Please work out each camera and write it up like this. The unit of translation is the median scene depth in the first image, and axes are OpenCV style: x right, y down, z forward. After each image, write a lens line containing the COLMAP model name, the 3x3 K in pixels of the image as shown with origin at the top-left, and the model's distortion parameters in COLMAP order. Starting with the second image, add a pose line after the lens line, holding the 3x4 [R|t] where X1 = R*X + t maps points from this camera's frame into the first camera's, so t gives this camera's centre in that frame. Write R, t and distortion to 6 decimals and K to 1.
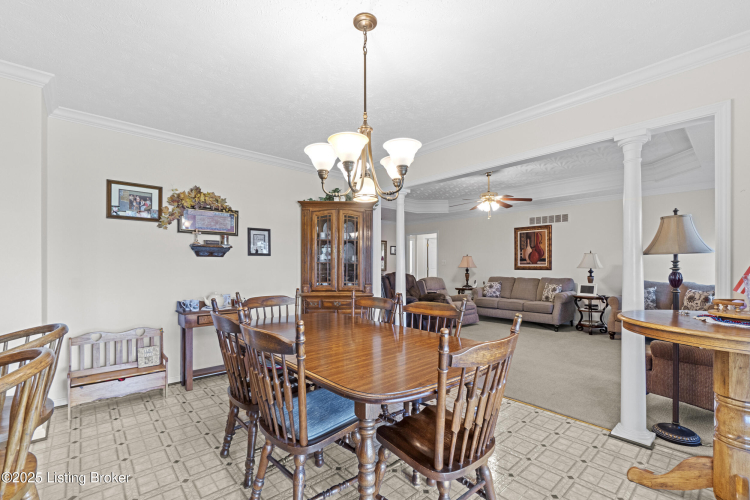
lens RADIAL K [[327.8, 0, 364.4], [0, 327.8, 266.3], [0, 0, 1]] dist [-0.002382, -0.000130]
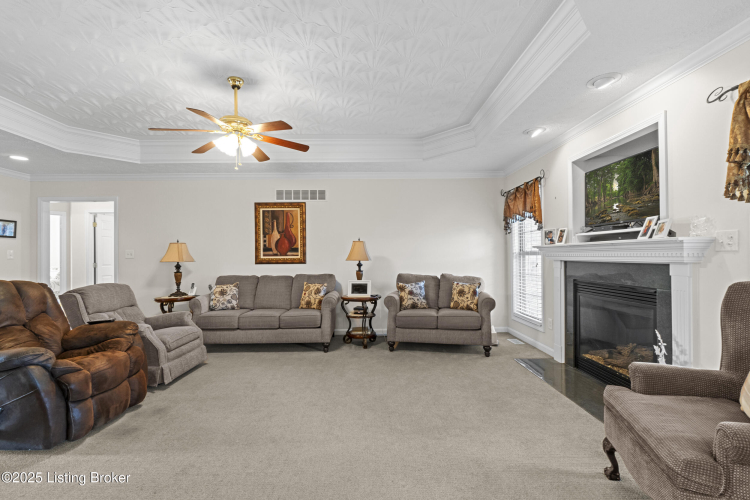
lens RADIAL K [[336.0, 0, 374.2], [0, 336.0, 253.2], [0, 0, 1]] dist [-0.004605, -0.000500]
pose [[0.638703, -0.000401, 0.769453, 0.087578], [0.012211, 0.999879, -0.009614, -0.003013], [-0.769356, 0.015537, 0.638631, 0.400611]]
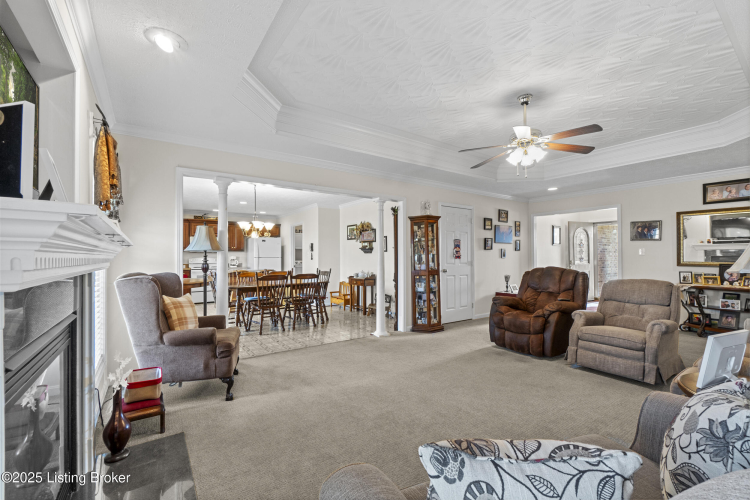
lens RADIAL K [[312.5, 0, 375.0], [0, 312.5, 250.0], [0, 0, 1]] dist [-0.001070, -0.000026]
pose [[-0.087730, -0.018928, -0.995964, 0.793676], [0.001537, 0.999816, -0.019137, -0.005837], [0.996143, -0.003210, -0.087685, 0.645456]]
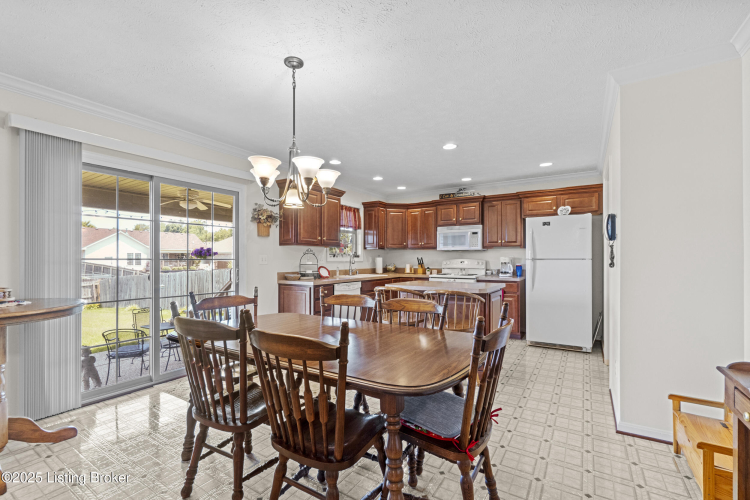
lens RADIAL K [[337.2, 0, 372.2], [0, 337.2, 259.7], [0, 0, 1]] dist [0.000005, 0.000115]
pose [[-0.956927, 0.002710, -0.290315, 0.024465], [0.001495, 0.999989, 0.004409, -0.003147], [0.290324, 0.003785, -0.956921, 0.601934]]
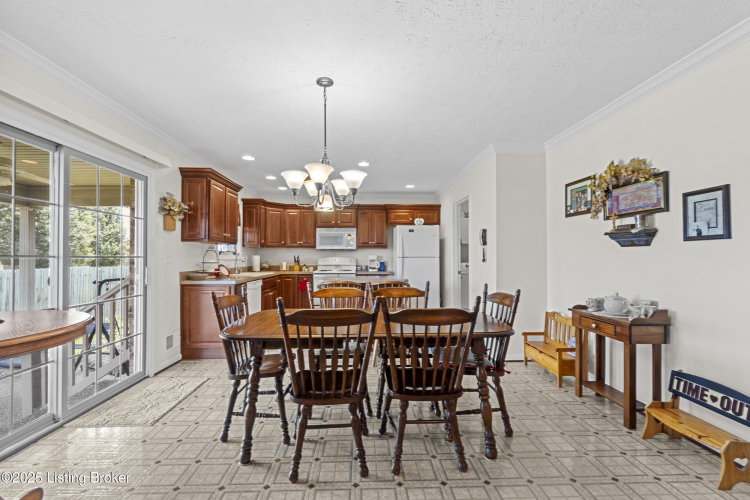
lens RADIAL K [[331.8, 0, 376.9], [0, 331.8, 254.2], [0, 0, 1]] dist [0.003080, 0.000142]
pose [[-0.617230, -0.006026, -0.786760, 0.255995], [-0.001116, 0.999976, -0.006783, -0.002631], [0.786782, -0.003309, -0.617222, 0.532156]]
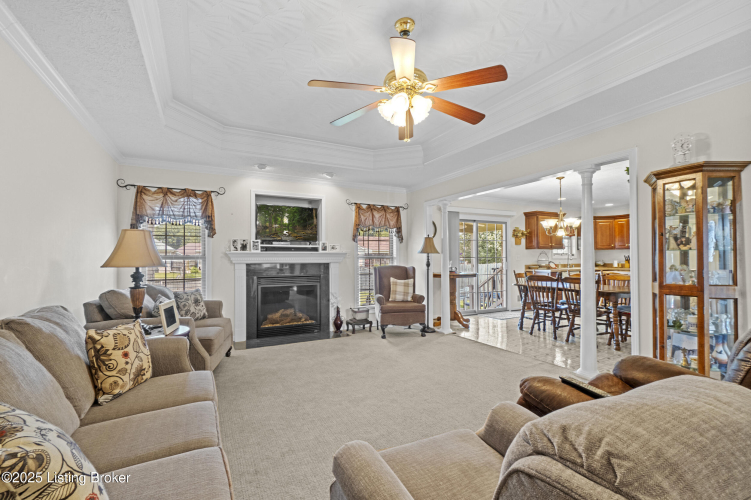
lens RADIAL K [[331.7, 0, 373.9], [0, 331.7, 254.3], [0, 0, 1]] dist [0.001378, 0.000102]
pose [[-0.975797, 0.009131, 0.218489, 0.272011], [0.007027, 0.999921, -0.010402, -0.003292], [-0.218567, -0.008615, -0.975784, 1.151406]]
